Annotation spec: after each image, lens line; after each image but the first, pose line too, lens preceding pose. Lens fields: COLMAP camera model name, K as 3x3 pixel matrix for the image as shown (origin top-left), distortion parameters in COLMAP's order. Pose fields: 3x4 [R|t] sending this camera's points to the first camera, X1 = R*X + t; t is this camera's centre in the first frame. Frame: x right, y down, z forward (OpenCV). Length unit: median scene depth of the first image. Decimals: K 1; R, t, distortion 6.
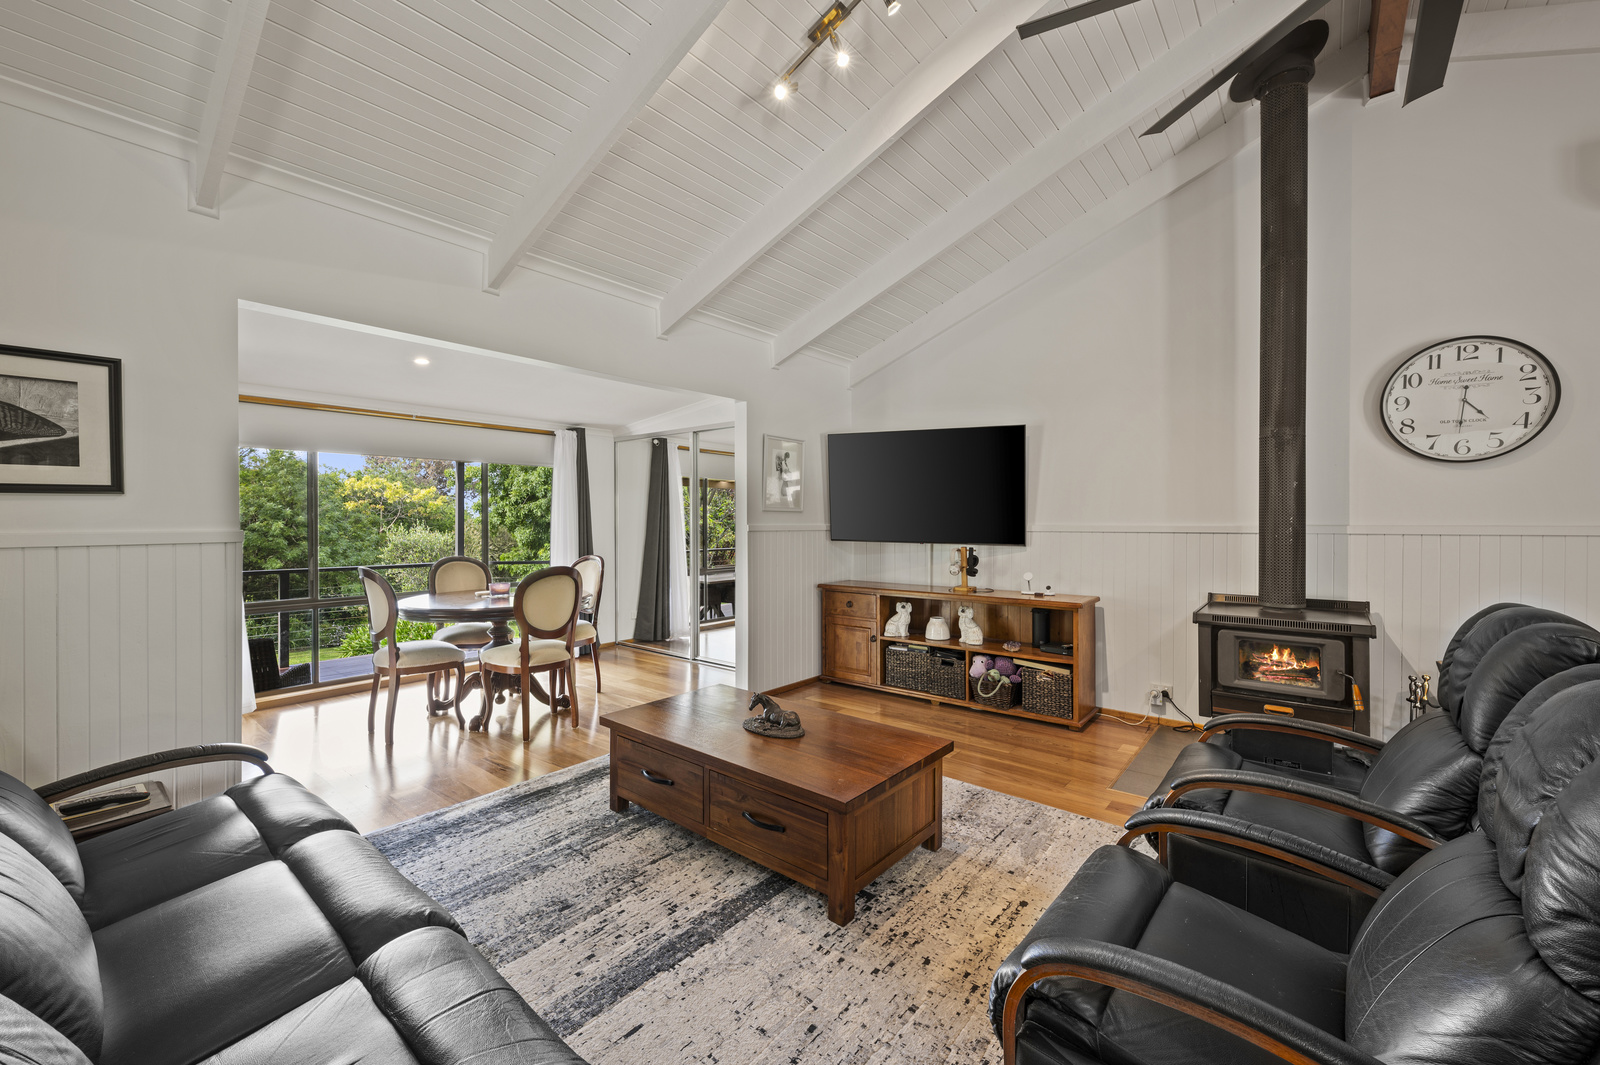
lens RADIAL K [[642.3, 0, 801.6], [0, 642.3, 531.8], [0, 0, 1]] dist [-0.001320, -0.000173]
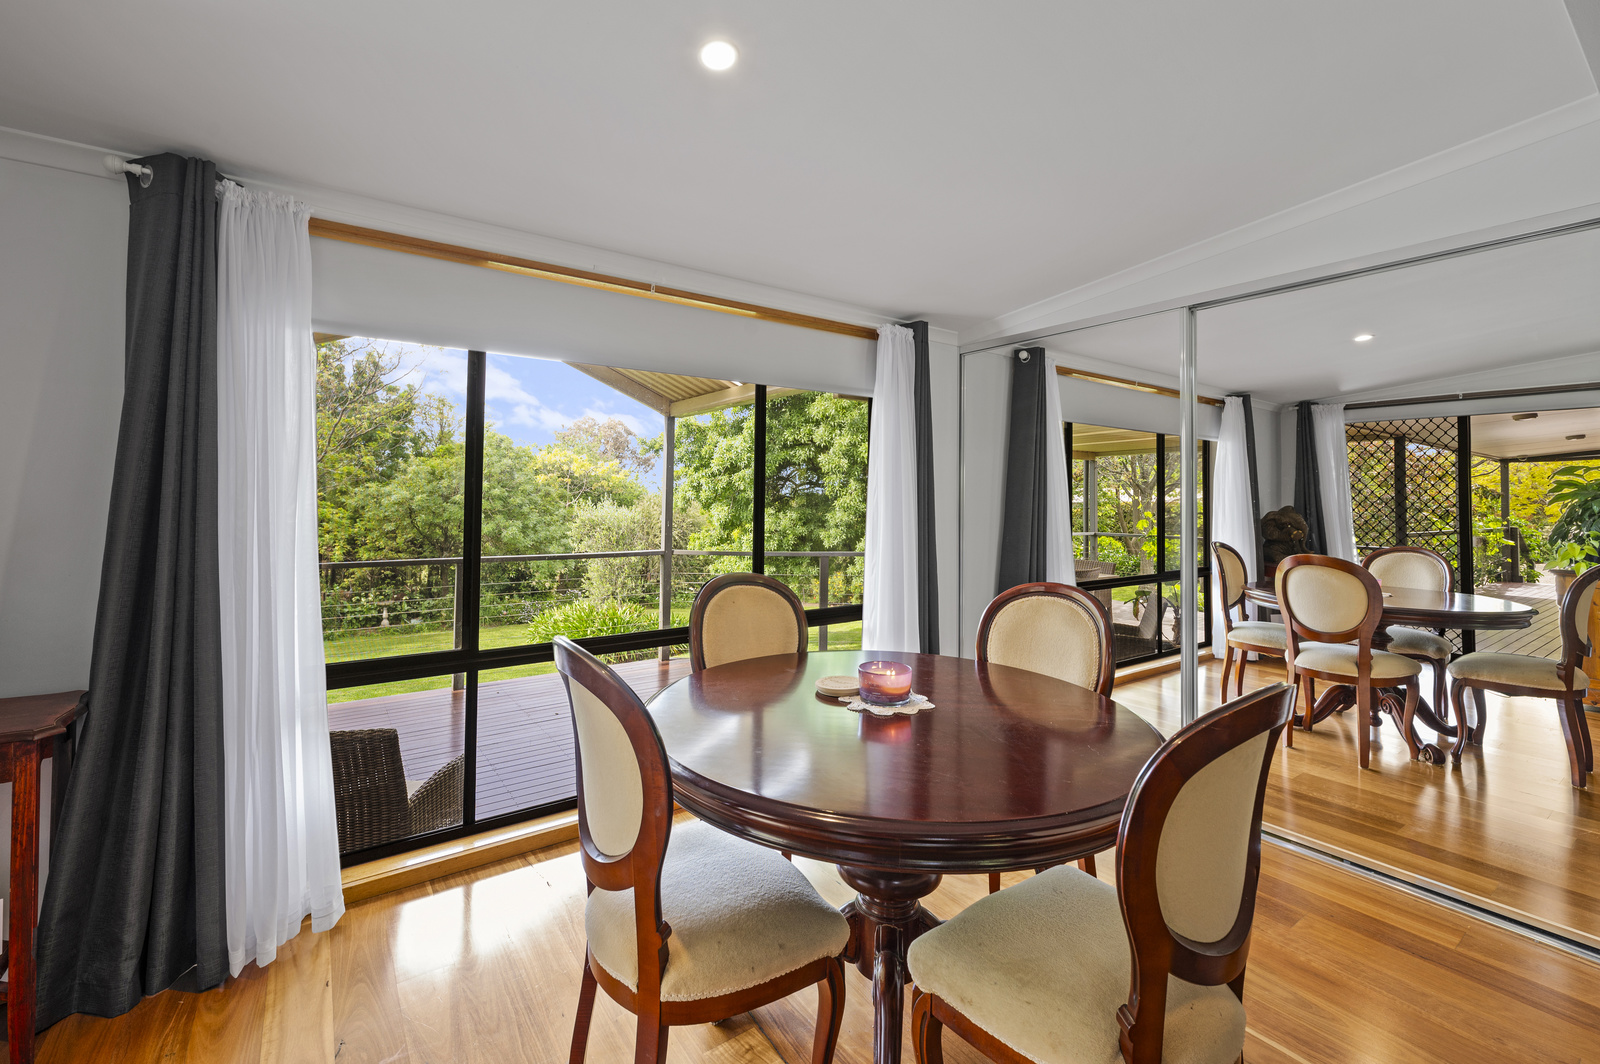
lens RADIAL K [[690.5, 0, 791.5], [0, 690.5, 490.2], [0, 0, 1]] dist [0.001967, 0.000144]
pose [[0.965194, 0.005837, -0.261471, -0.107834], [-0.012982, 0.999588, -0.025608, -0.002565], [0.261214, 0.028111, 0.964872, 0.154104]]
